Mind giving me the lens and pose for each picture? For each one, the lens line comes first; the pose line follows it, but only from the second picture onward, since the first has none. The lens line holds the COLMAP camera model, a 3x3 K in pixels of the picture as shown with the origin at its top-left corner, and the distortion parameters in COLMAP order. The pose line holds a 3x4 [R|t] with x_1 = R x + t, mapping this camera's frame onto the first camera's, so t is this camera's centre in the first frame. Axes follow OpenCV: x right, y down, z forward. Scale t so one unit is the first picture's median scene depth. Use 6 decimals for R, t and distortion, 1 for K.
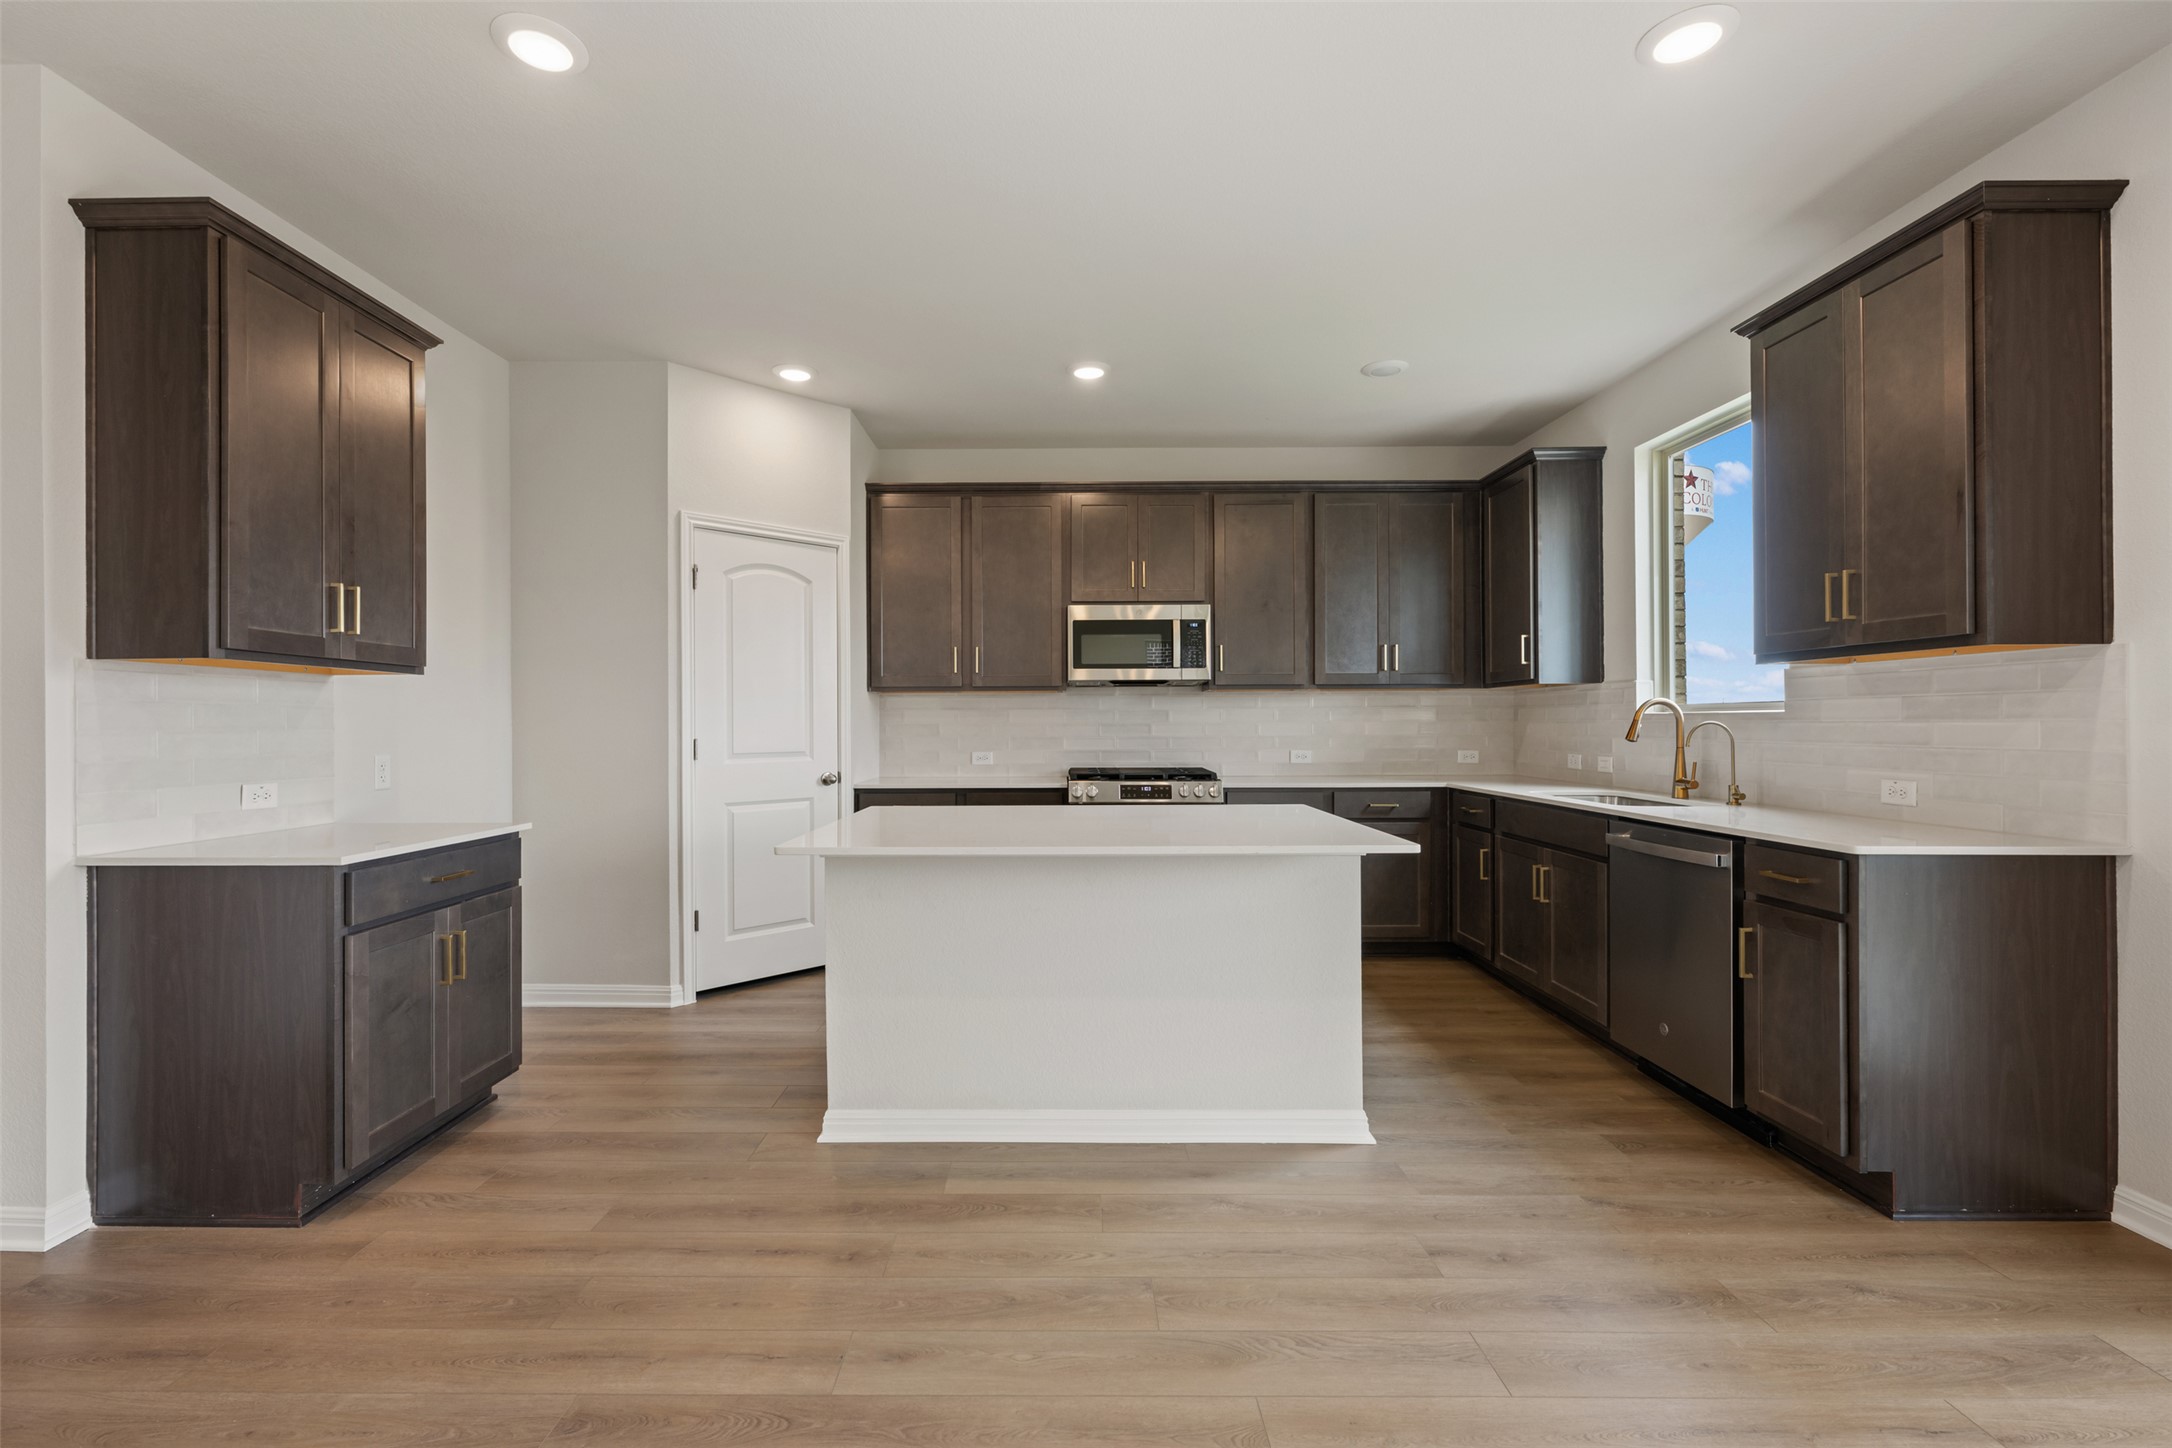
lens RADIAL K [[914.3, 0, 1062.6], [0, 914.3, 736.8], [0, 0, 1]] dist [-0.000751, -0.000009]
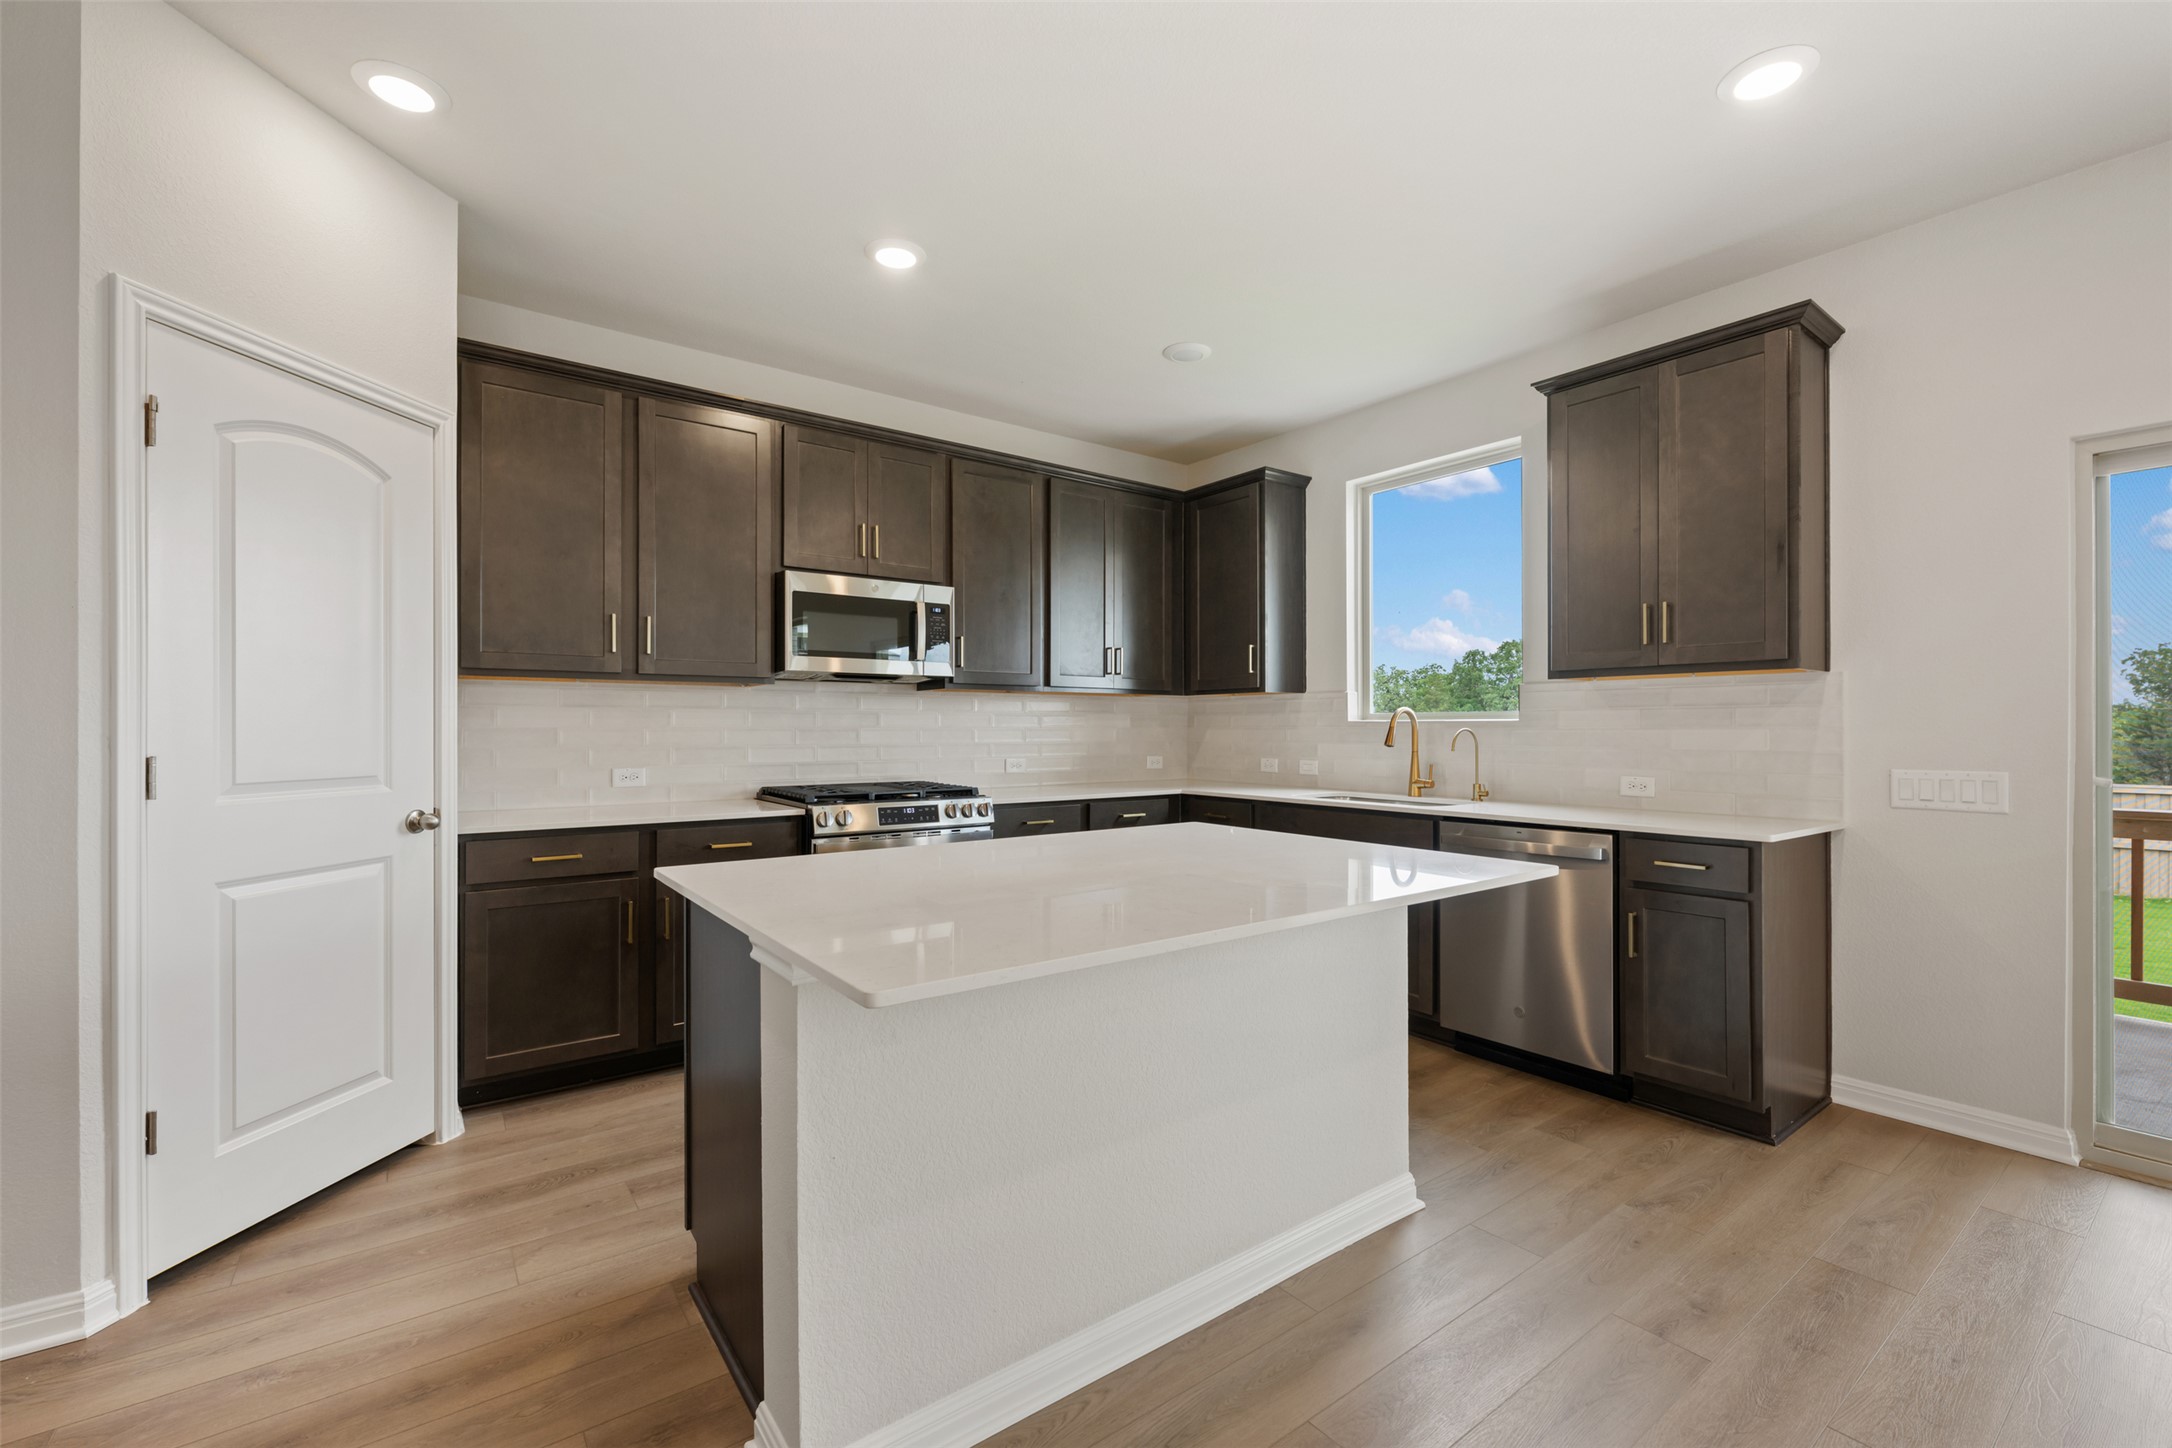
lens RADIAL K [[914.3, 0, 1079.4], [0, 914.3, 725.7], [0, 0, 1]] dist [-0.000751, -0.000009]
pose [[0.800999, 0.005842, 0.598637, -0.290060], [0.005658, 0.999834, -0.017328, -0.002663], [-0.598639, 0.017266, 0.800833, 0.312403]]
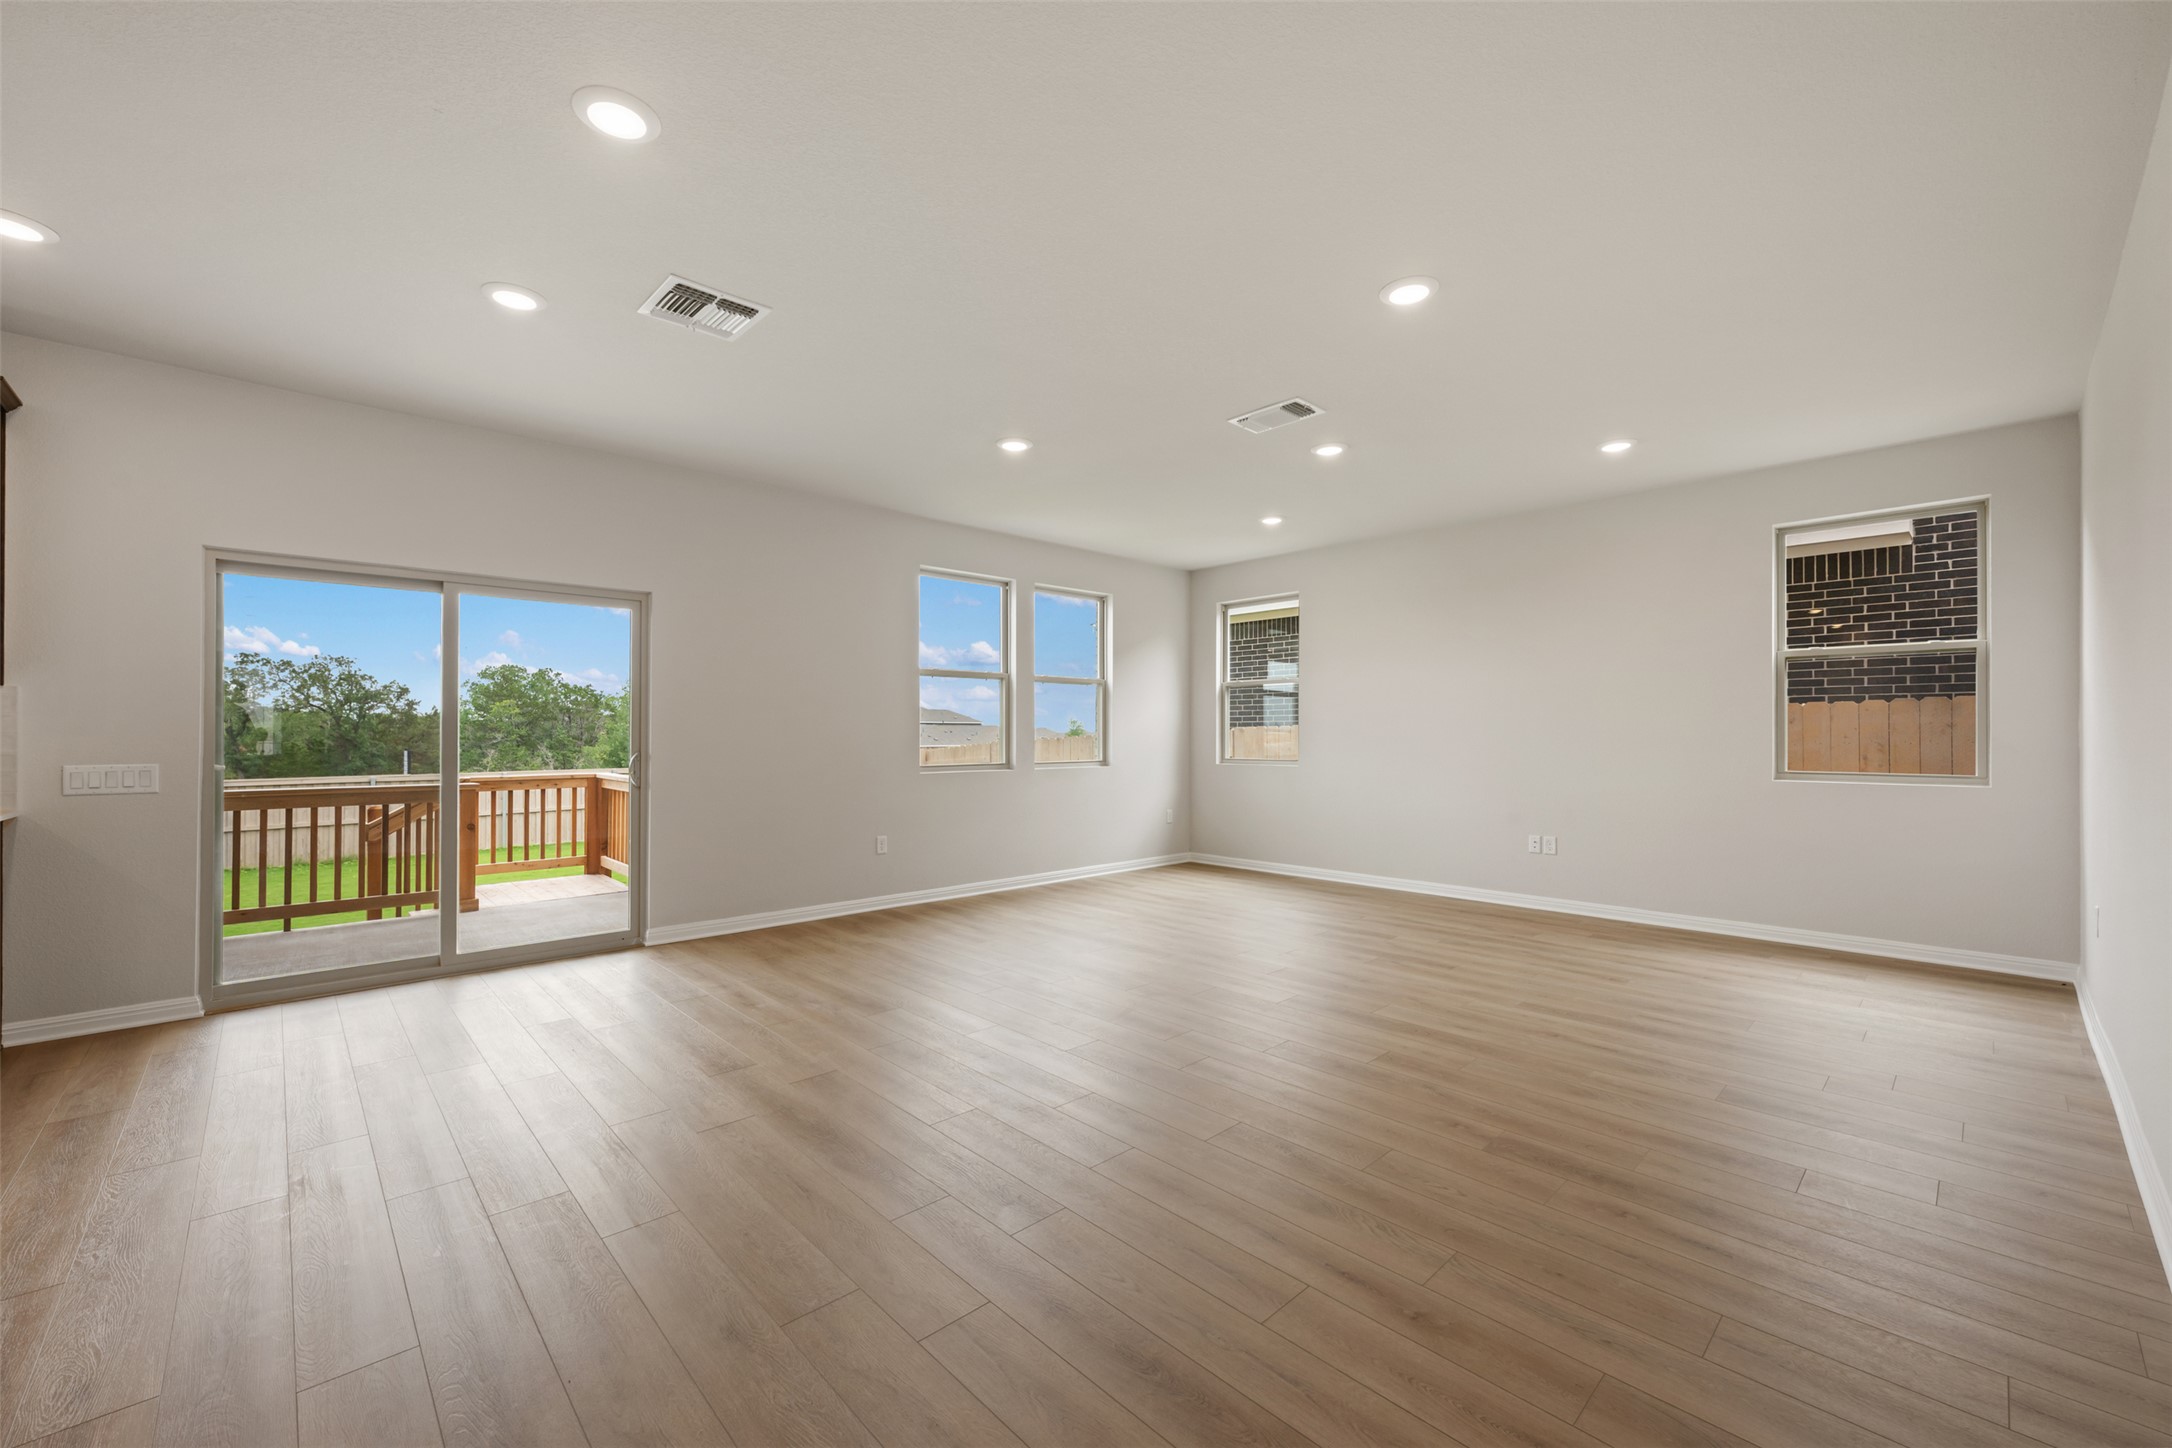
lens RADIAL K [[861.6, 0, 1084.0], [0, 861.6, 731.8], [0, 0, 1]] dist [-0.001240, 0.000067]
pose [[-0.688364, 0.006468, 0.725337, -0.664637], [0.012438, 0.999918, 0.002887, -0.000759], [-0.725259, 0.011009, -0.688388, 0.355844]]
